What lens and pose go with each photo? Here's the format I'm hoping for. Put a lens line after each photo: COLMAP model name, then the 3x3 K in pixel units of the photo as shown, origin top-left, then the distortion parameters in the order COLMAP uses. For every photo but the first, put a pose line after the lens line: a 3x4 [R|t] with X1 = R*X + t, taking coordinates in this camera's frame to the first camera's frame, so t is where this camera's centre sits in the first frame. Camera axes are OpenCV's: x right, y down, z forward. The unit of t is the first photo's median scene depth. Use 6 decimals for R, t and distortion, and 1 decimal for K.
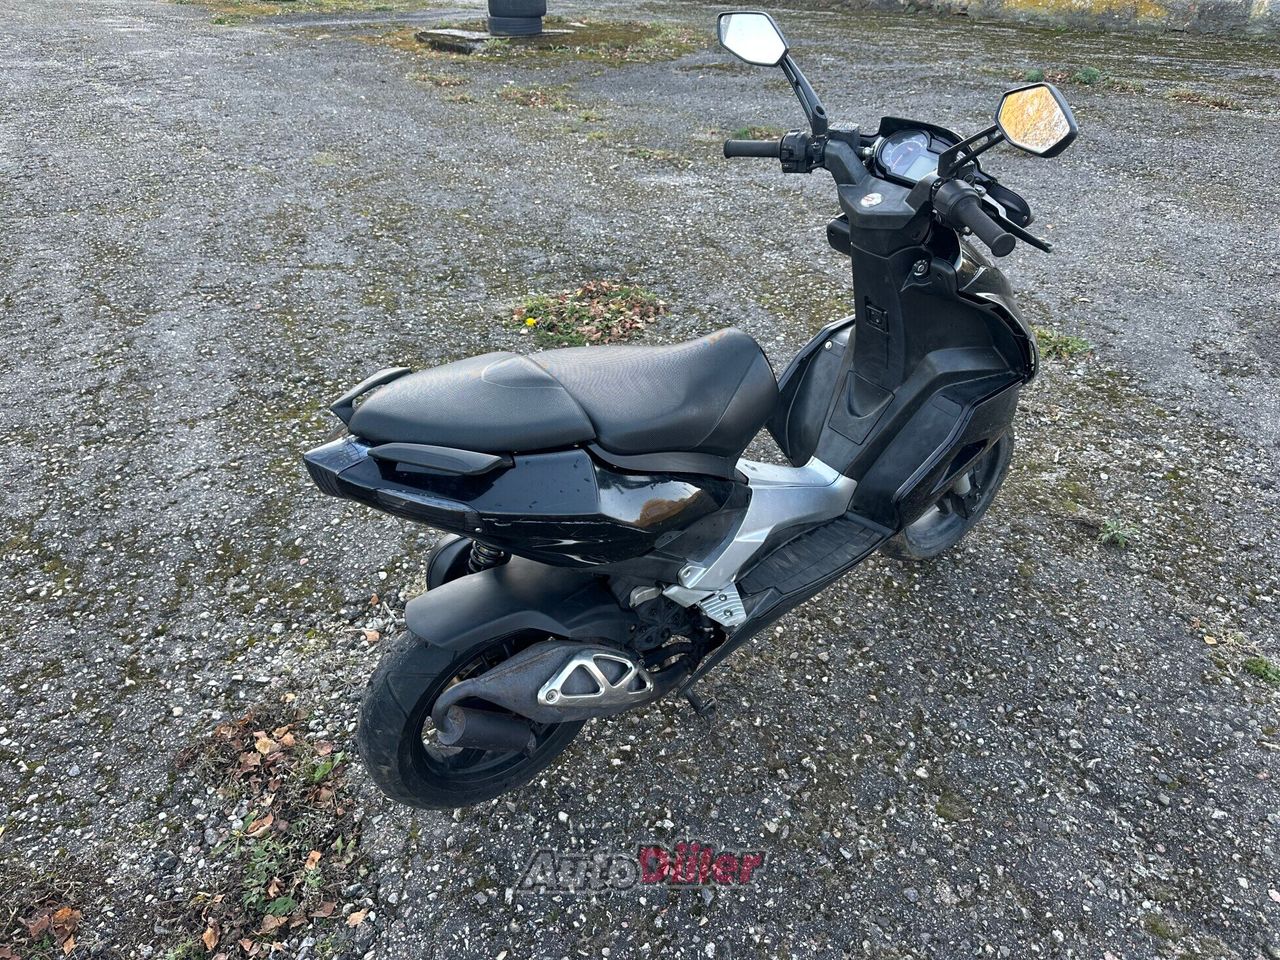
lens RADIAL K [[915.1, 0, 640.1], [0, 915.1, 477.3], [0, 0, 1]] dist [0.059233, -0.063817]
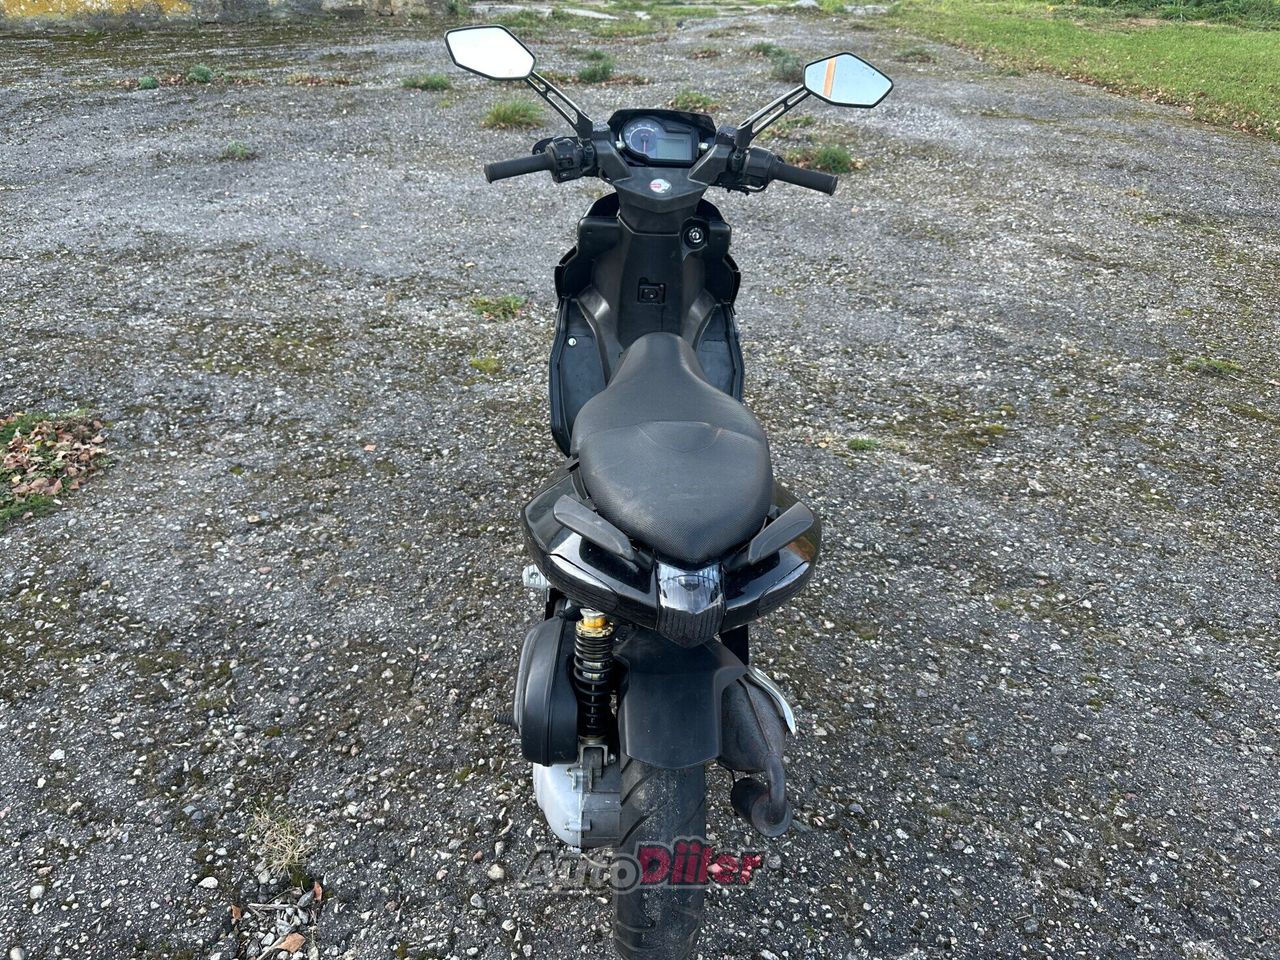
lens RADIAL K [[915.1, 0, 641.2], [0, 915.1, 478.3], [0, 0, 1]] dist [0.059233, -0.063817]
pose [[0.552306, -0.442789, 0.706326, -0.584187], [0.438855, 0.874803, 0.205246, -0.201264], [-0.708777, 0.196616, 0.677479, 0.307466]]
